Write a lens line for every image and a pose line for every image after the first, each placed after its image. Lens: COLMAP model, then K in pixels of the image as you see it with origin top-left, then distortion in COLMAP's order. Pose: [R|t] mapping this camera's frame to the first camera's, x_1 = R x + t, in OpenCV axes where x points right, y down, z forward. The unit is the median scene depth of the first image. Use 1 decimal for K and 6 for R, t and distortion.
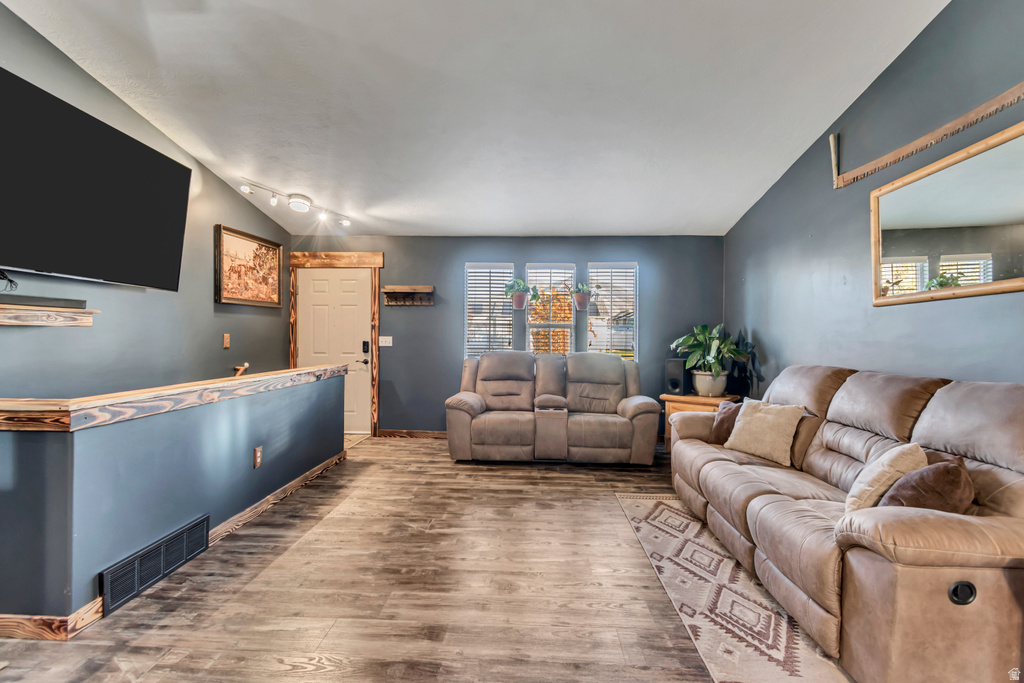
lens RADIAL K [[460.2, 0, 511.4], [0, 460.2, 340.0], [0, 0, 1]] dist [0.002520, -0.001276]
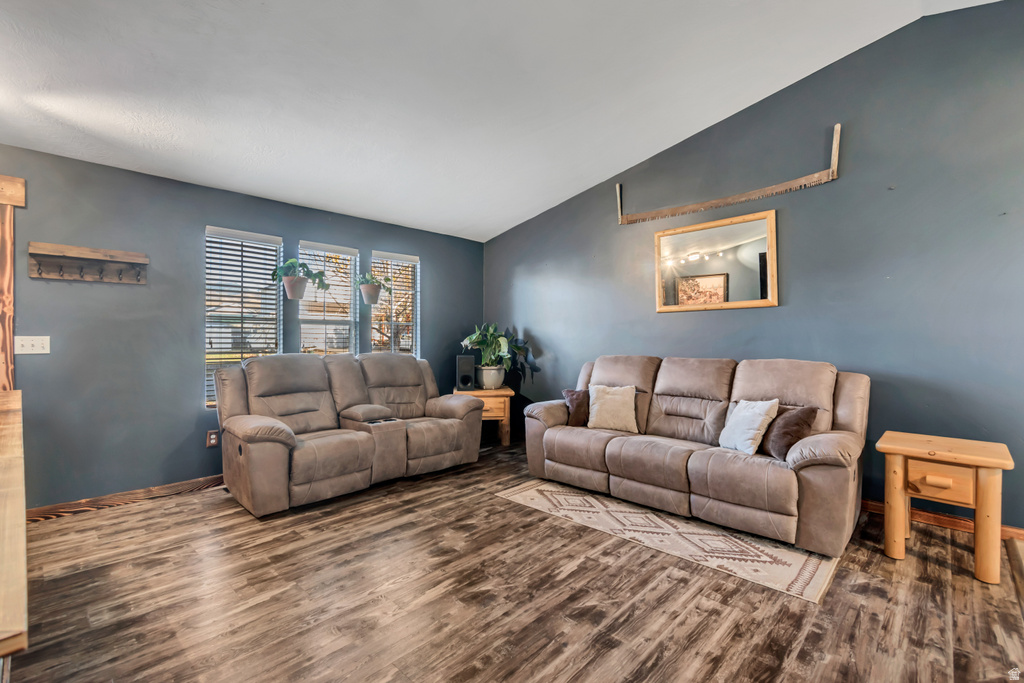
lens RADIAL K [[460.2, 0, 518.0], [0, 460.2, 339.1], [0, 0, 1]] dist [0.002520, -0.001276]
pose [[0.646543, -0.011138, 0.762796, -0.491737], [0.009675, 0.999933, 0.006400, -0.003129], [-0.762816, 0.003243, 0.646608, 0.332635]]
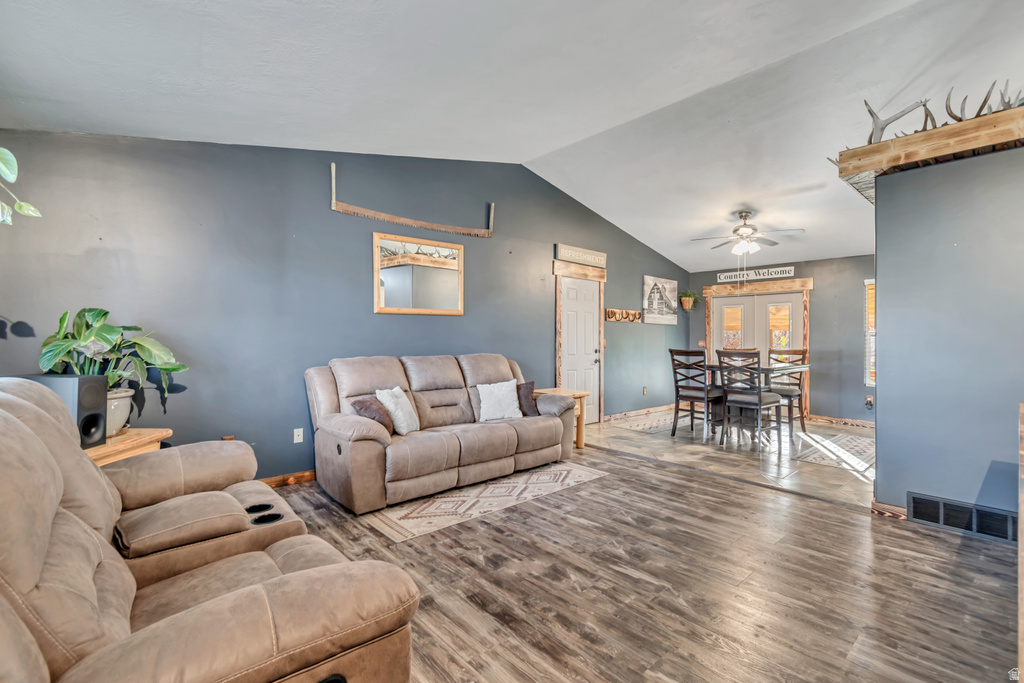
lens RADIAL K [[460.2, 0, 513.6], [0, 460.2, 330.8], [0, 0, 1]] dist [0.002520, -0.001276]
pose [[-0.705909, -0.004498, 0.708288, -0.448291], [-0.008456, 0.999962, -0.002077, -0.014400], [-0.708252, -0.007455, -0.705921, 1.419934]]
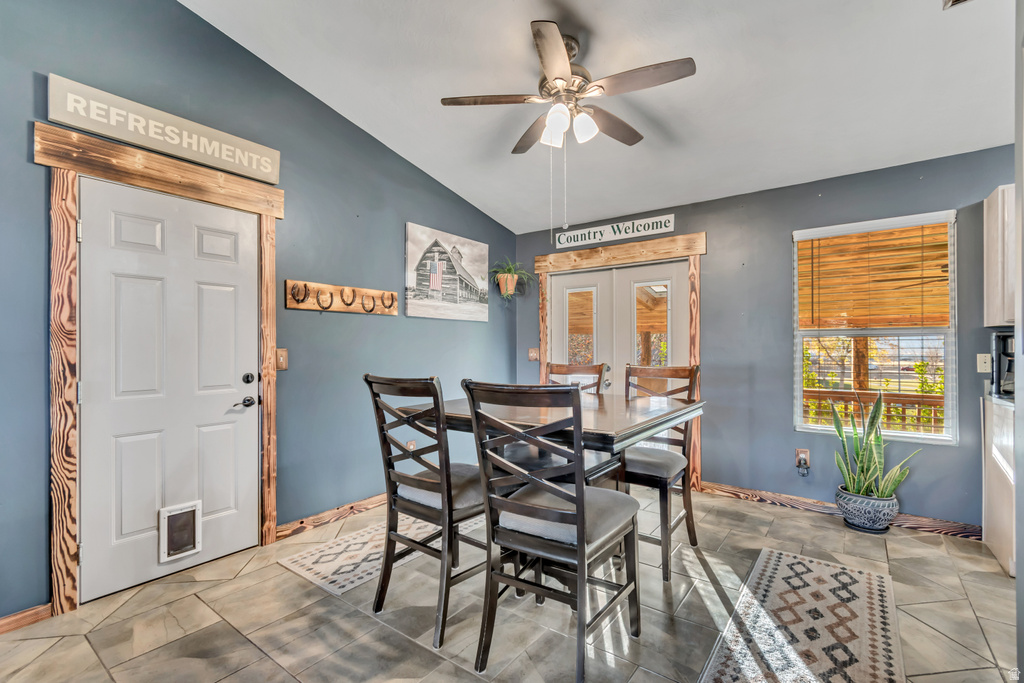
lens RADIAL K [[460.2, 0, 516.4], [0, 460.2, 345.9], [0, 0, 1]] dist [0.002520, -0.001276]
pose [[-0.837074, -0.005068, 0.547066, -0.183935], [0.001267, 0.999936, 0.011202, -0.002259], [-0.547088, 0.010070, -0.837015, 0.301984]]
